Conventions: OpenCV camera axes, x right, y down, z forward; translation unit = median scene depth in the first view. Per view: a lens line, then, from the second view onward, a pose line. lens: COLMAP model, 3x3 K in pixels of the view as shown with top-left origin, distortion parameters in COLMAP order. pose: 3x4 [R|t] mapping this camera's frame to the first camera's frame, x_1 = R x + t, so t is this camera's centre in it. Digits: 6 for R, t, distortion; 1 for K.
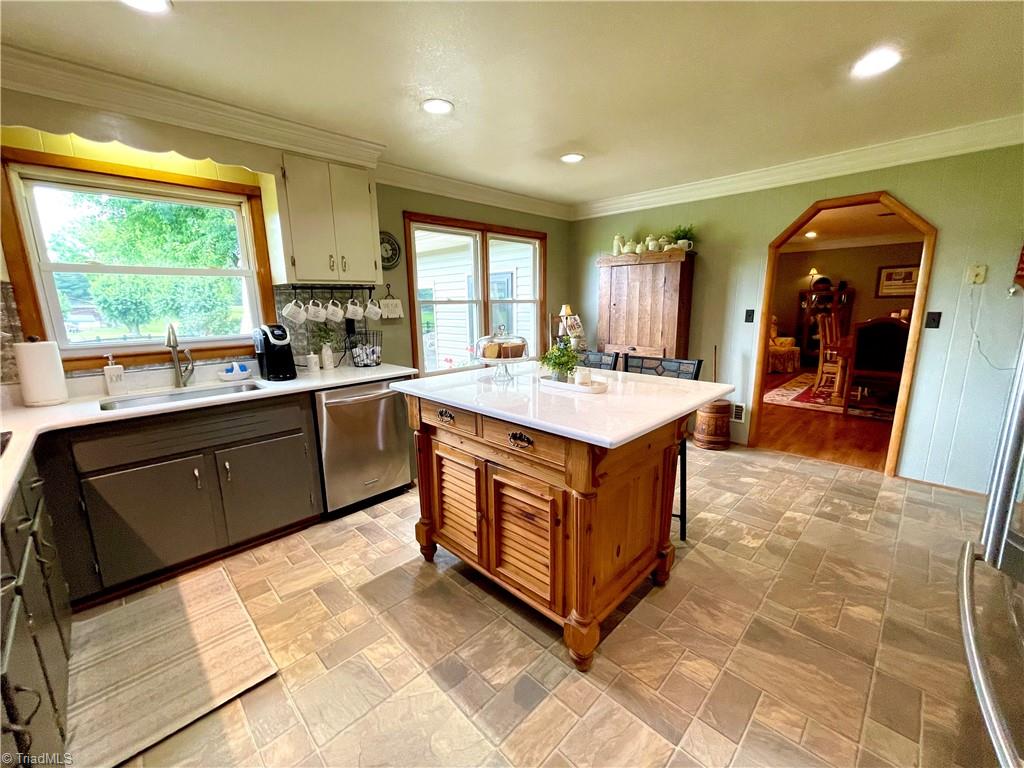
lens RADIAL K [[418.2, 0, 508.5], [0, 418.2, 383.5], [0, 0, 1]] dist [-0.001528, 0.000131]
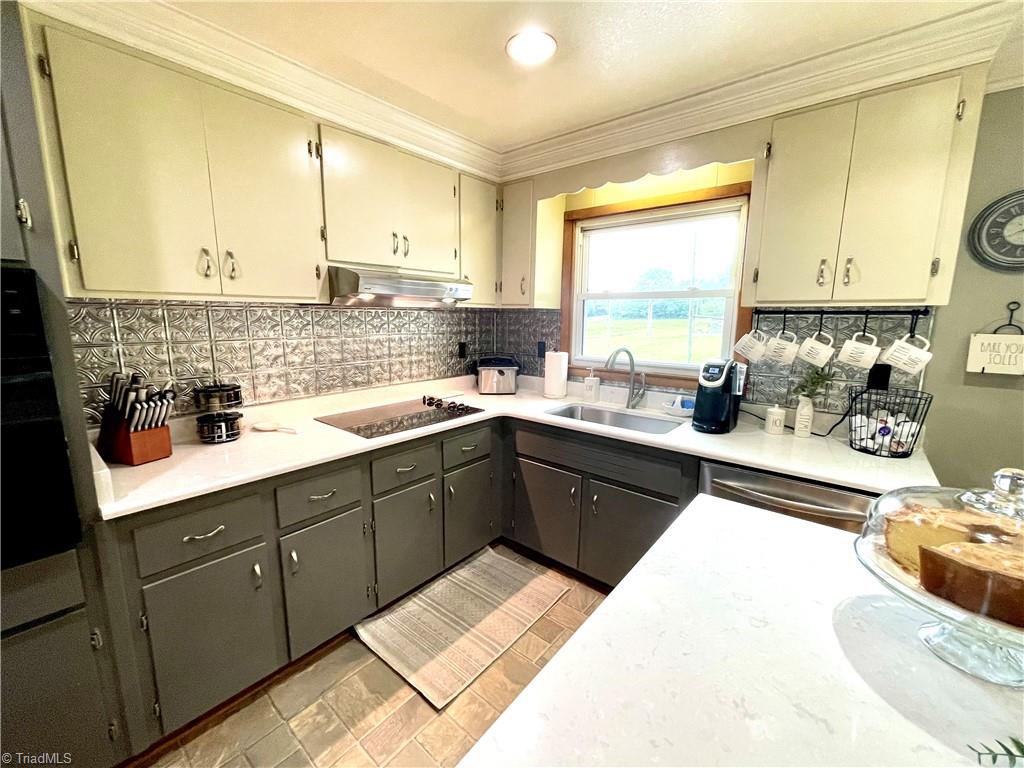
lens RADIAL K [[418.2, 0, 508.5], [0, 418.2, 383.5], [0, 0, 1]] dist [-0.001528, 0.000131]
pose [[0.091651, 0.182934, -0.978844, 0.207763], [-0.201921, 0.965974, 0.161623, -0.178213], [0.975104, 0.182836, 0.125471, 0.656939]]
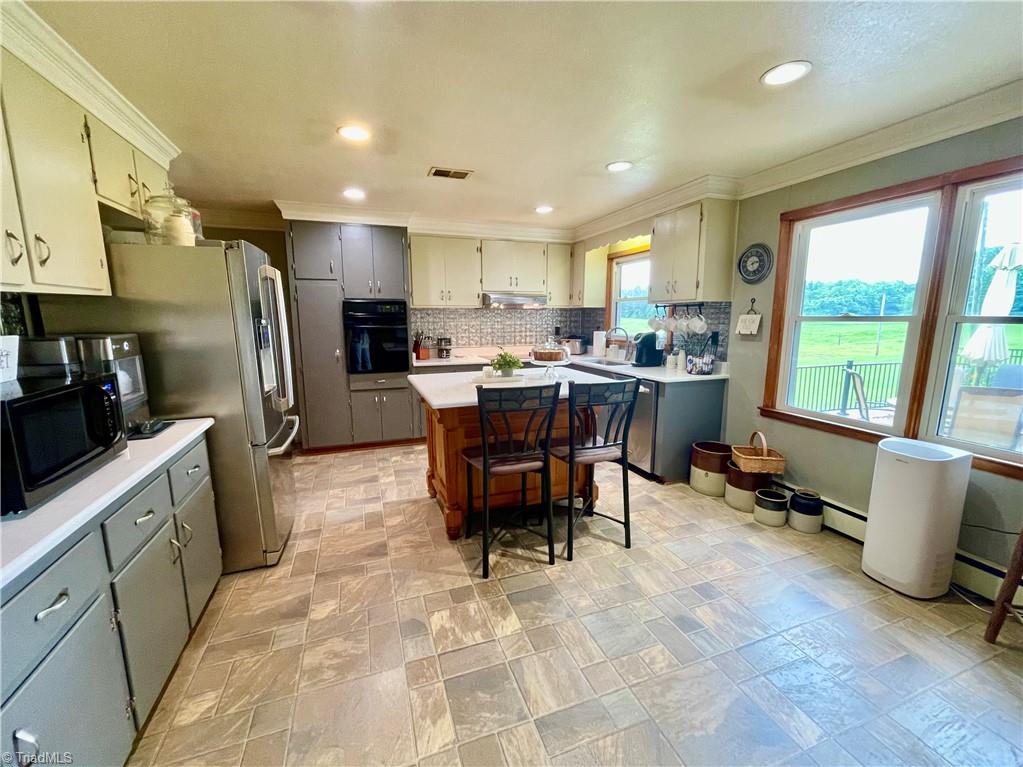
lens RADIAL K [[417.8, 0, 508.0], [0, 417.8, 383.0], [0, 0, 1]] dist [-0.001528, 0.000131]
pose [[-0.422448, 0.163755, -0.891472, 1.304140], [-0.160379, 0.954520, 0.251336, -0.324706], [0.892085, 0.249150, -0.376972, 1.449936]]
